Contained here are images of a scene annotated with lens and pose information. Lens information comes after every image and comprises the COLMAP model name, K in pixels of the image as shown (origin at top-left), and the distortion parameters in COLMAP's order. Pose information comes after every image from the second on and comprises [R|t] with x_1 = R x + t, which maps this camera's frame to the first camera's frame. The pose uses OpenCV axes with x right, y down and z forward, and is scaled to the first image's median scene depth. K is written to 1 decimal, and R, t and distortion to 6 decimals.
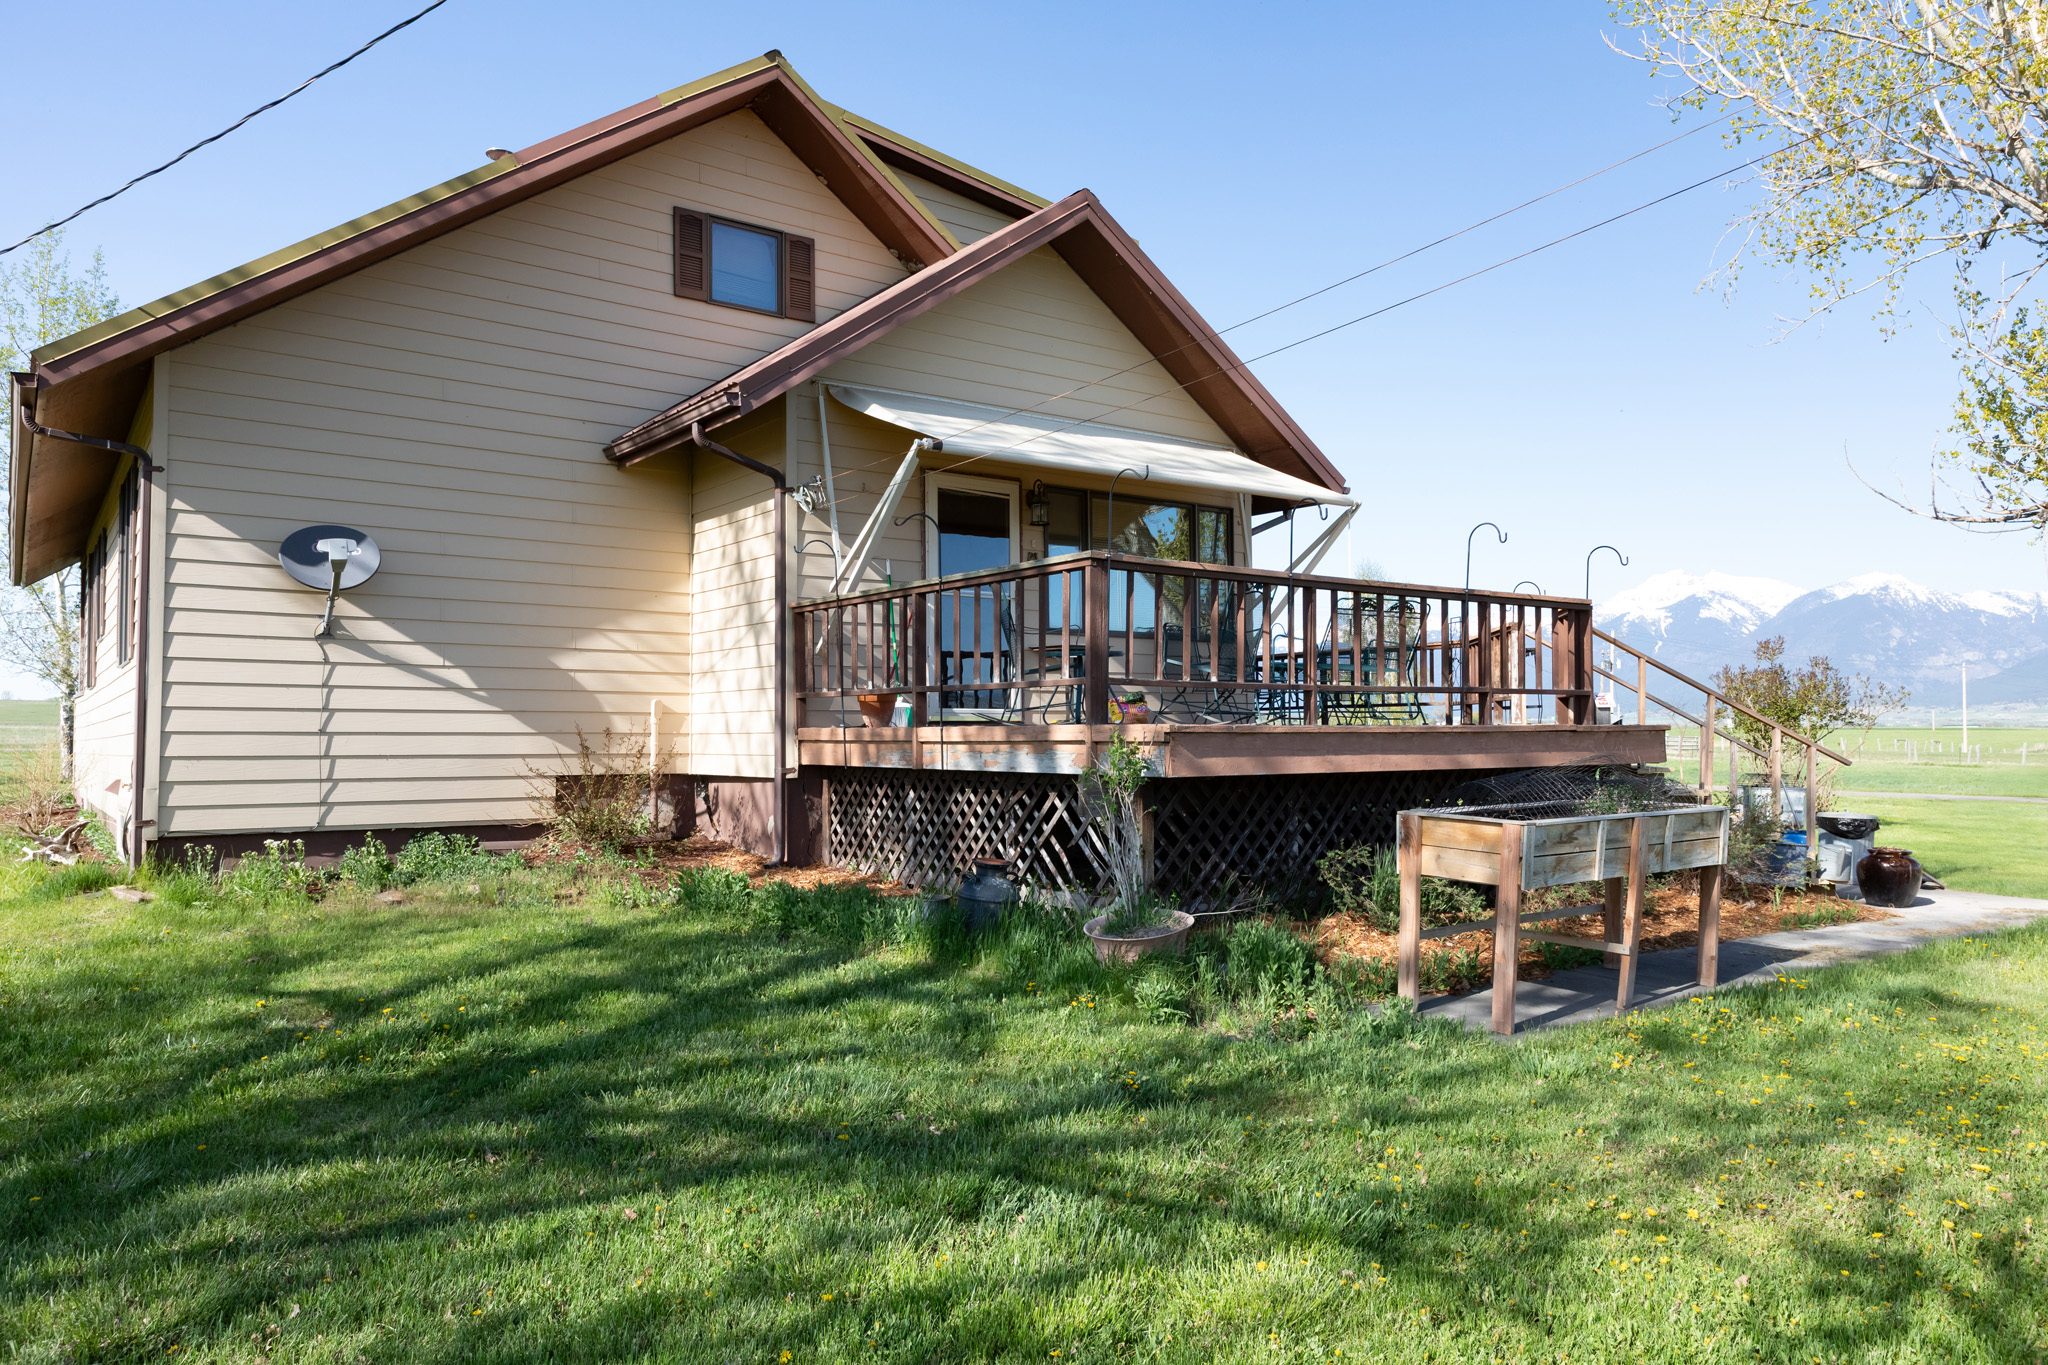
lens RADIAL K [[1366.1, 0, 1038.9], [0, 1366.1, 688.6], [0, 0, 1]] dist [0.011534, 0.001256]
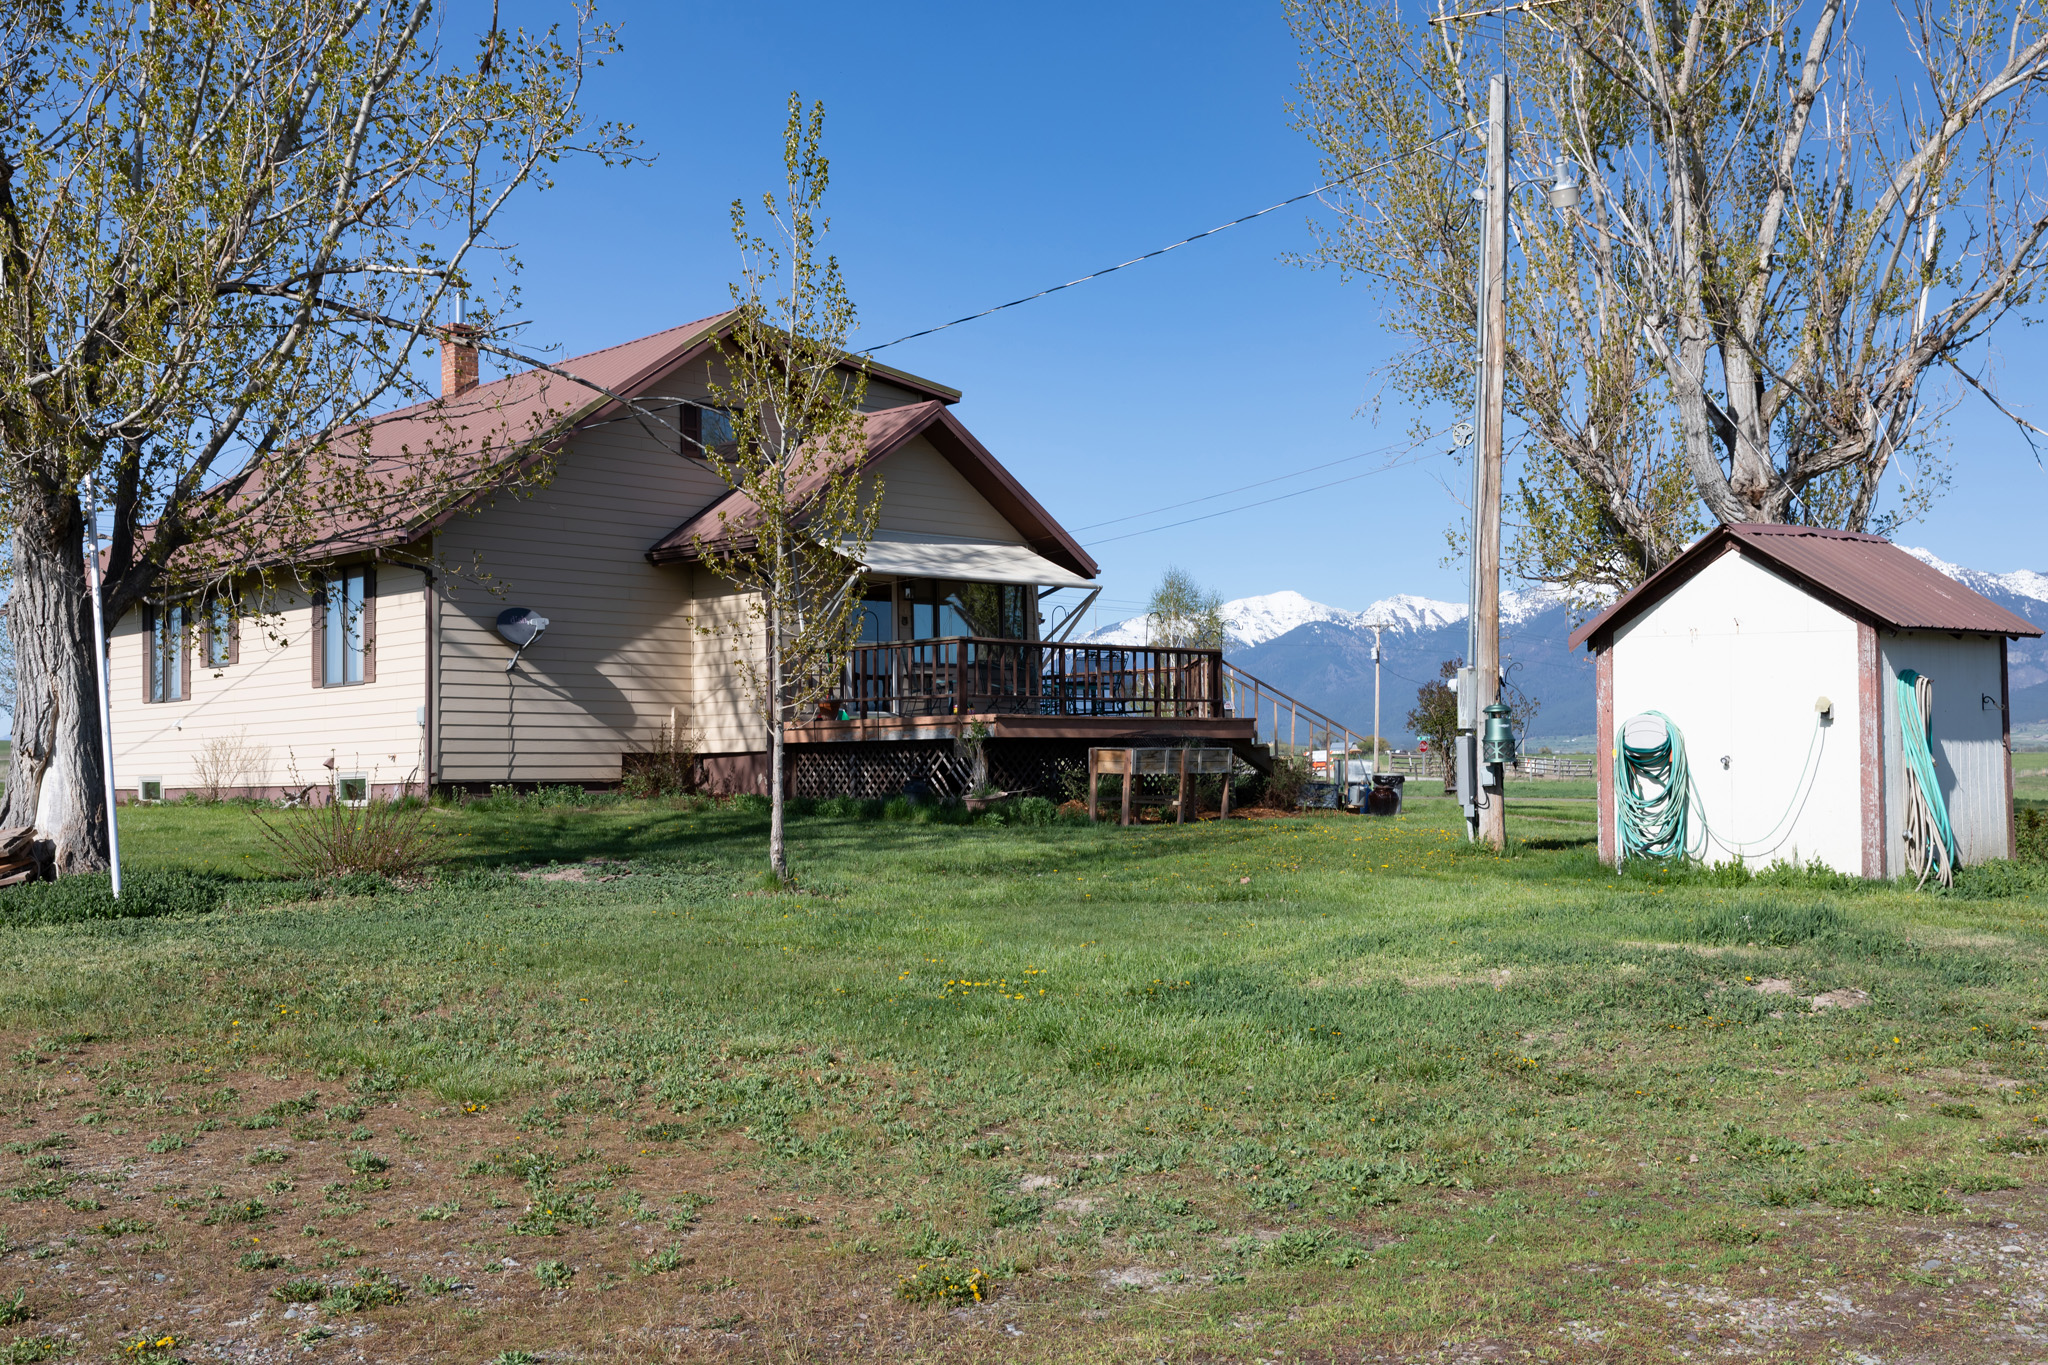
lens RADIAL K [[2073.0, 0, 1023.8], [0, 2073.0, 684.9], [0, 0, 1]] dist [0.005883, 0.000000]
pose [[0.991371, -0.002585, 0.131061, -0.219167], [0.003388, 0.999977, -0.005902, -0.002146], [-0.131043, 0.006295, 0.991357, -1.720370]]
